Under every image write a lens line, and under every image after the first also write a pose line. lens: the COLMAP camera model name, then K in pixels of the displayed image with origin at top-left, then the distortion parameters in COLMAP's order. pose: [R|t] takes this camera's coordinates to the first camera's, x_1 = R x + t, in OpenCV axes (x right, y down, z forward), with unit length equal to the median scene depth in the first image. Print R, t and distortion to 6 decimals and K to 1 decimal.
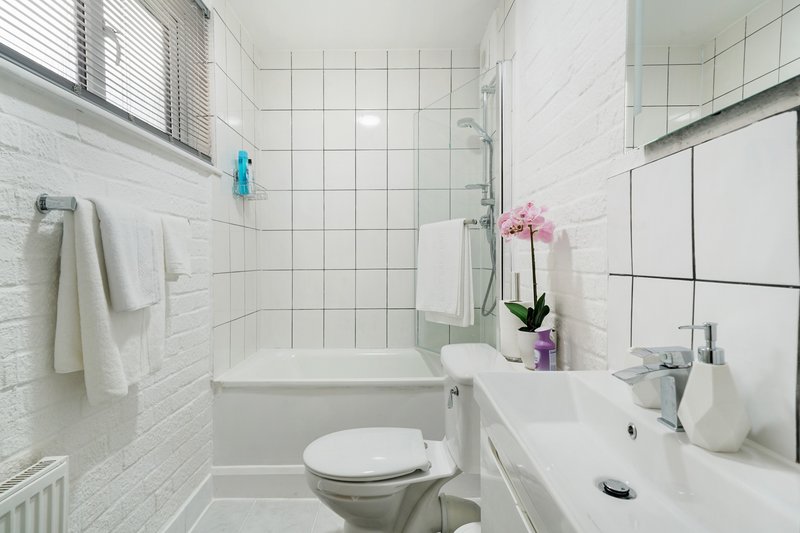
lens RADIAL K [[402.9, 0, 394.4], [0, 402.9, 258.0], [0, 0, 1]] dist [0.001763, 0.000180]
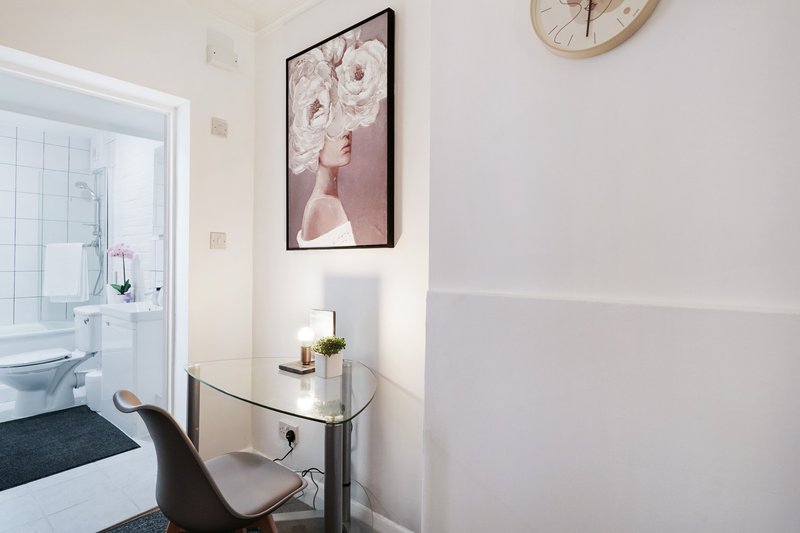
lens RADIAL K [[402.9, 0, 394.4], [0, 402.9, 258.0], [0, 0, 1]] dist [0.001763, 0.000180]
pose [[0.616840, 0.004357, 0.787076, -0.610291], [-0.005582, 0.999984, -0.001160, -0.053406], [-0.787068, -0.003678, 0.616855, -1.933206]]
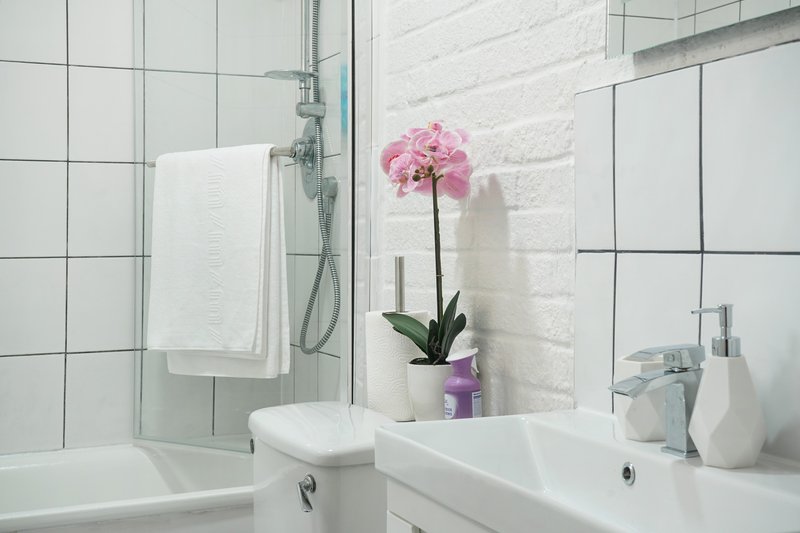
lens RADIAL K [[1081.1, 0, 399.8], [0, 1081.1, 243.9], [0, 0, 1]] dist [0.068665, -0.002721]
pose [[0.914691, -0.001143, 0.404152, -0.292205], [-0.000220, 0.999994, 0.003325, 0.018784], [-0.404153, -0.003130, 0.914686, -0.302864]]
